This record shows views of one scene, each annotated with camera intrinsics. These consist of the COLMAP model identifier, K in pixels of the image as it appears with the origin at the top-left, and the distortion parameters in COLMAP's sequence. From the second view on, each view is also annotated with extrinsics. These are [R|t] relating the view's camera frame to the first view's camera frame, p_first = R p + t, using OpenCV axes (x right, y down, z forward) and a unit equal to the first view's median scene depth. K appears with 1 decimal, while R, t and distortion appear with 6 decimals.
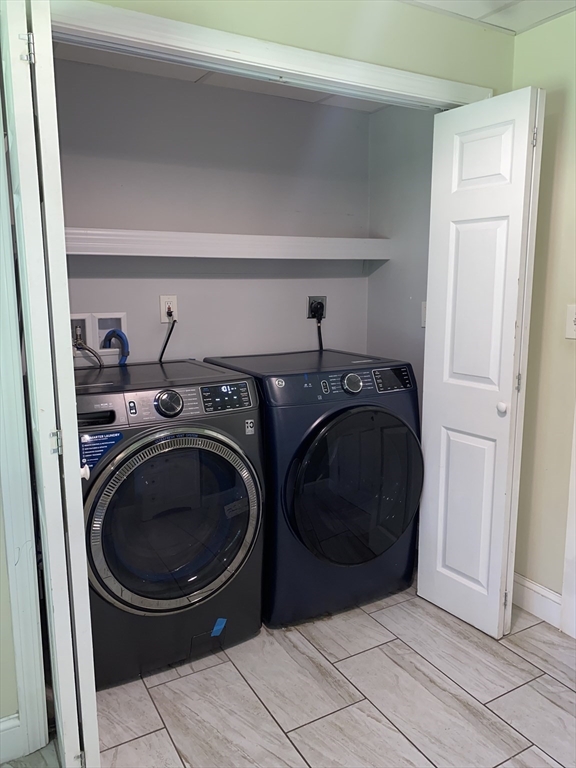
lens RADIAL K [[584.9, 0, 292.7], [0, 584.9, 381.2], [0, 0, 1]] dist [0.011032, -0.008518]
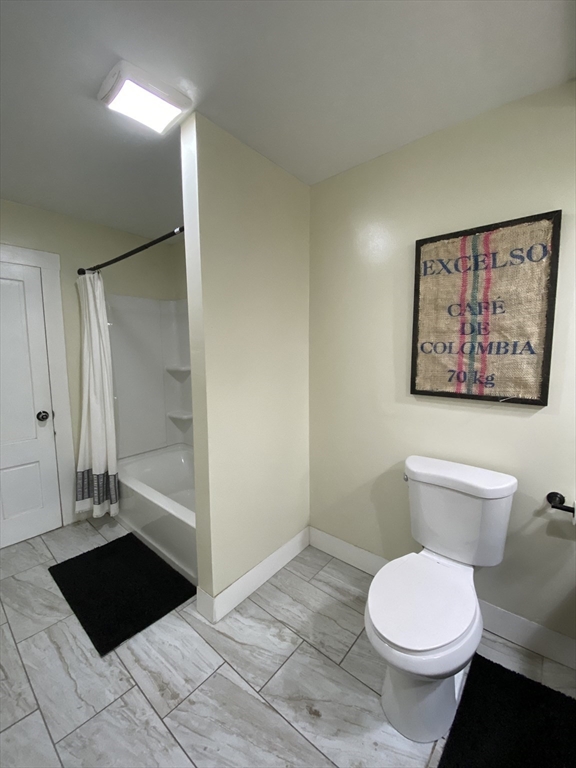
lens RADIAL K [[309.1, 0, 289.0], [0, 309.1, 383.5], [0, 0, 1]] dist [0.026668, -0.023554]
pose [[-0.941091, 0.050802, -0.334315, -0.028909], [-0.041286, 0.963992, 0.262706, -0.255738], [0.335623, 0.261033, -0.905107, 1.400535]]
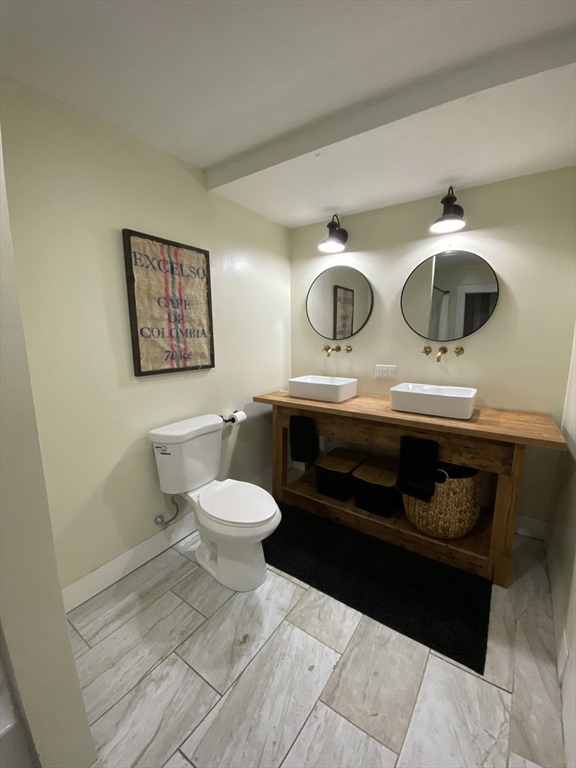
lens RADIAL K [[309.1, 0, 289.0], [0, 309.1, 383.5], [0, 0, 1]] dist [0.026668, -0.023554]
pose [[0.424725, 0.151192, -0.892608, 0.397787], [-0.143523, 0.984733, 0.098504, -0.141119], [0.893873, 0.086273, 0.439940, 0.692379]]
